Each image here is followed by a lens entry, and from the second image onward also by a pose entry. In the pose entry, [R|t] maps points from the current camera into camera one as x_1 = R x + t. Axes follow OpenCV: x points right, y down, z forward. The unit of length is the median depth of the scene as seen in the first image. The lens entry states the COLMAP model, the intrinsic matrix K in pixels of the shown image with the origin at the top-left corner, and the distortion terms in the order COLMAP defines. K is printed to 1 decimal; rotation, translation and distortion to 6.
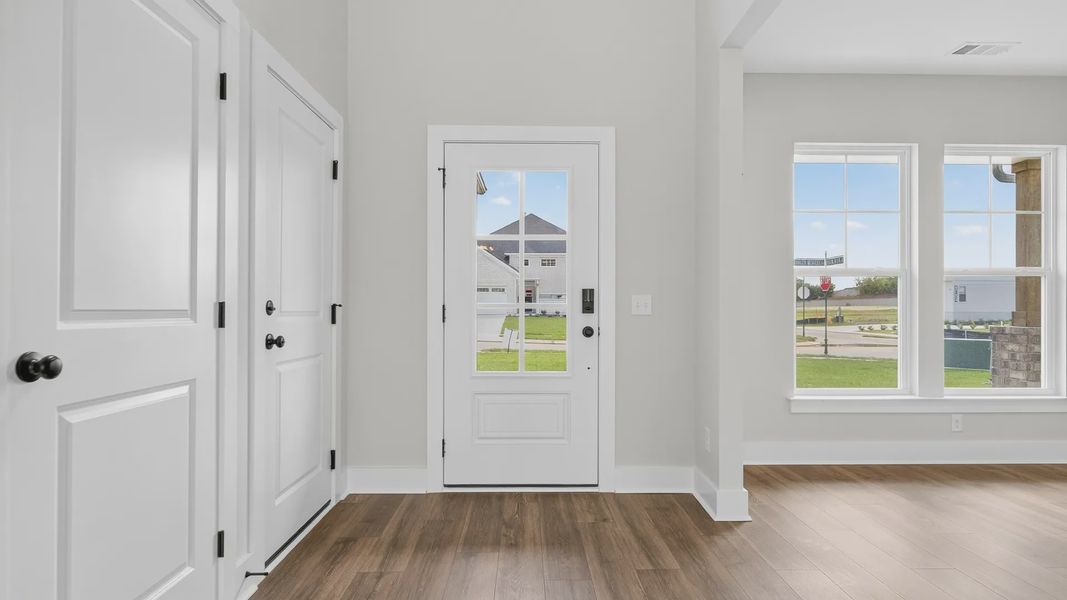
lens RADIAL K [[584.1, 0, 531.7], [0, 584.1, 301.8], [0, 0, 1]] dist [-0.004537, 0.001758]
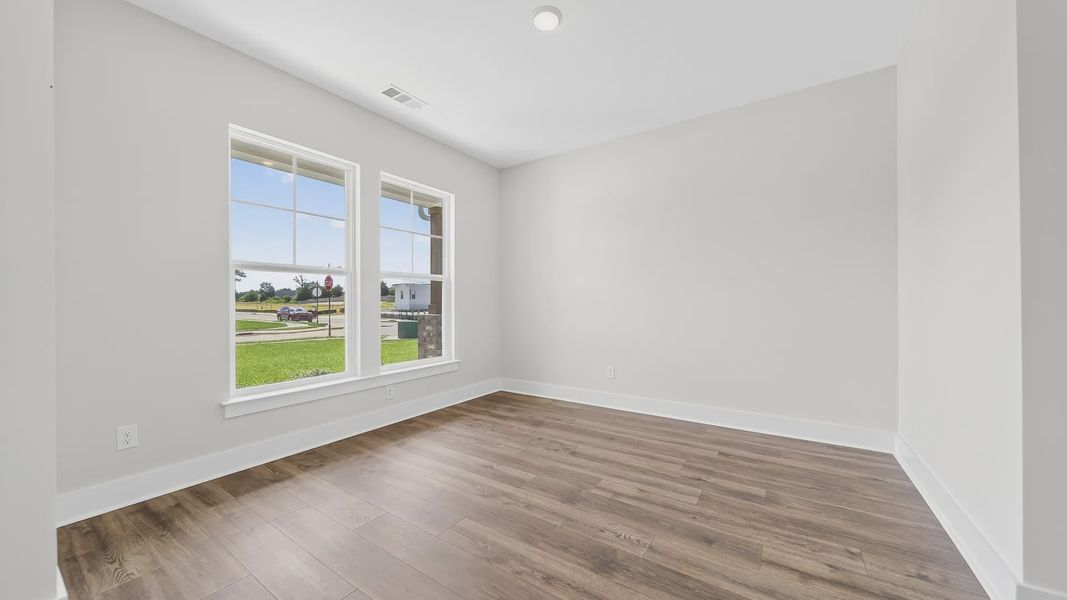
lens RADIAL K [[373.9, 0, 534.7], [0, 373.9, 302.2], [0, 0, 1]] dist [-0.001270, -0.000513]
pose [[0.587109, -0.007577, 0.809473, 0.263897], [0.000454, 0.999959, 0.009030, 0.003154], [-0.809508, -0.004934, 0.587088, 0.272457]]
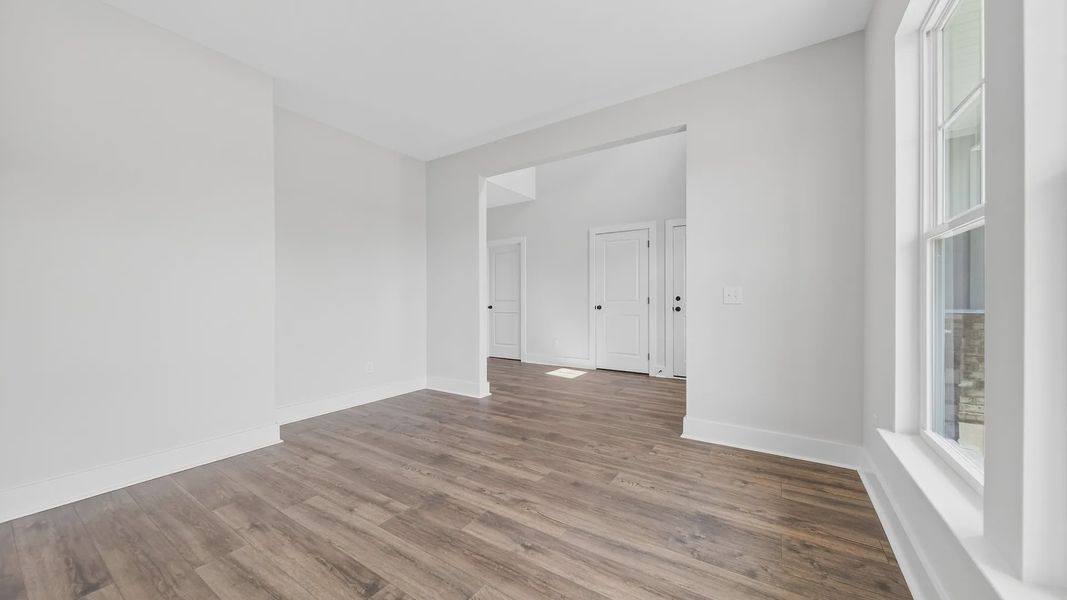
lens RADIAL K [[373.9, 0, 533.6], [0, 373.9, 298.7], [0, 0, 1]] dist [-0.001270, -0.000513]
pose [[-0.575577, -0.003135, -0.817742, 1.053332], [0.009422, 0.999901, -0.010465, 0.015222], [0.817693, -0.013728, -0.575490, 0.940902]]
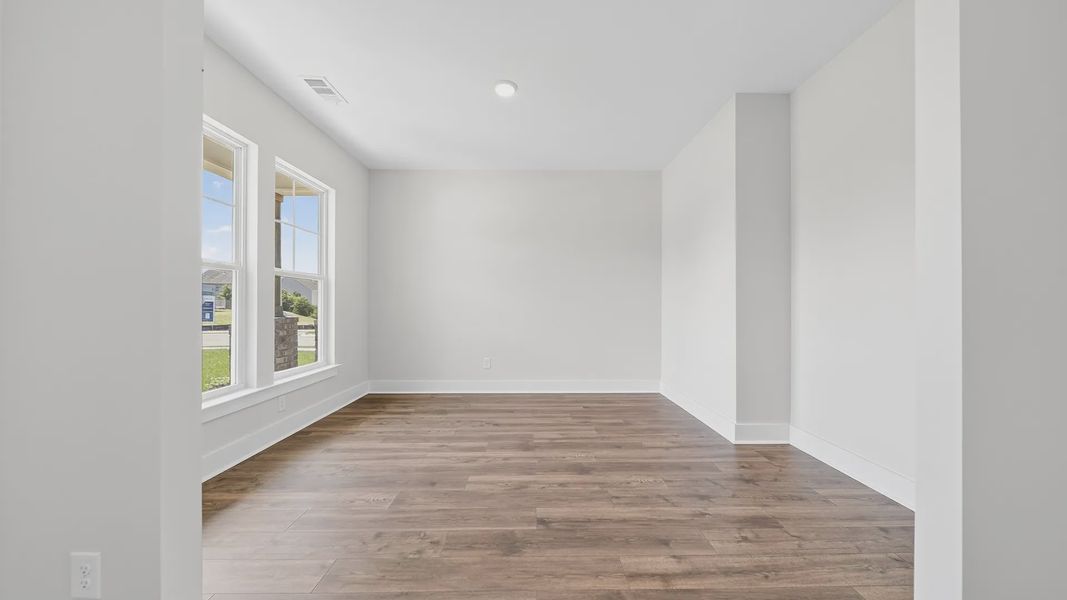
lens RADIAL K [[373.9, 0, 537.0], [0, 373.9, 302.8], [0, 0, 1]] dist [-0.001270, -0.000513]
pose [[0.020980, 0.002407, 0.999777, 0.004002], [-0.010107, 0.999947, -0.002195, 0.007151], [-0.999729, -0.010059, 0.021003, 0.505100]]
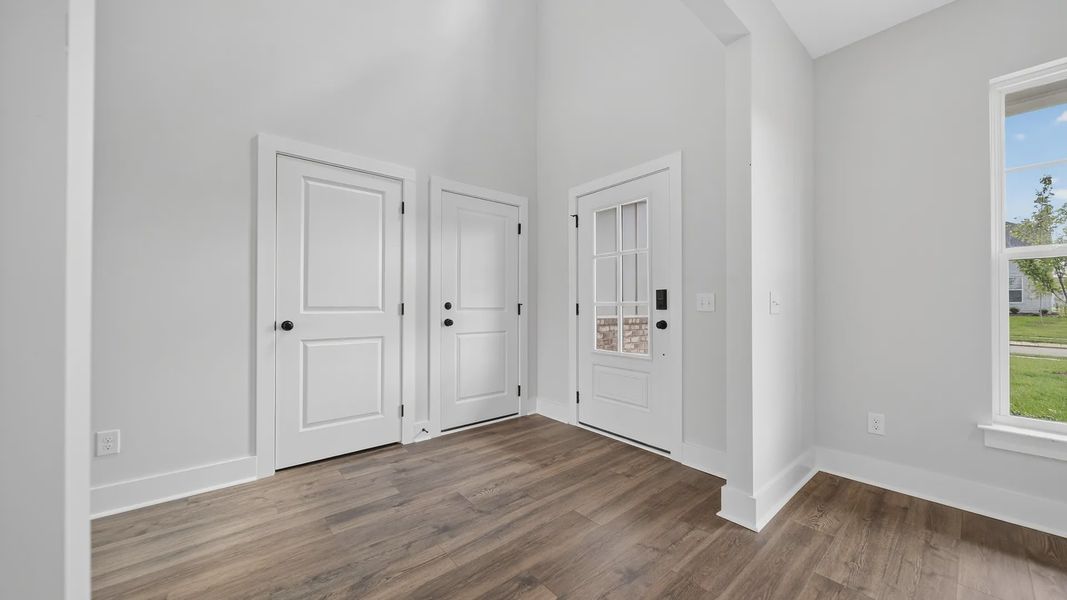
lens RADIAL K [[373.9, 0, 535.6], [0, 373.9, 302.5], [0, 0, 1]] dist [-0.001270, -0.000513]
pose [[0.617255, -0.011216, -0.786684, 0.478692], [0.010936, 0.999924, -0.005676, 0.005402], [0.786688, -0.005099, 0.617330, 0.266879]]
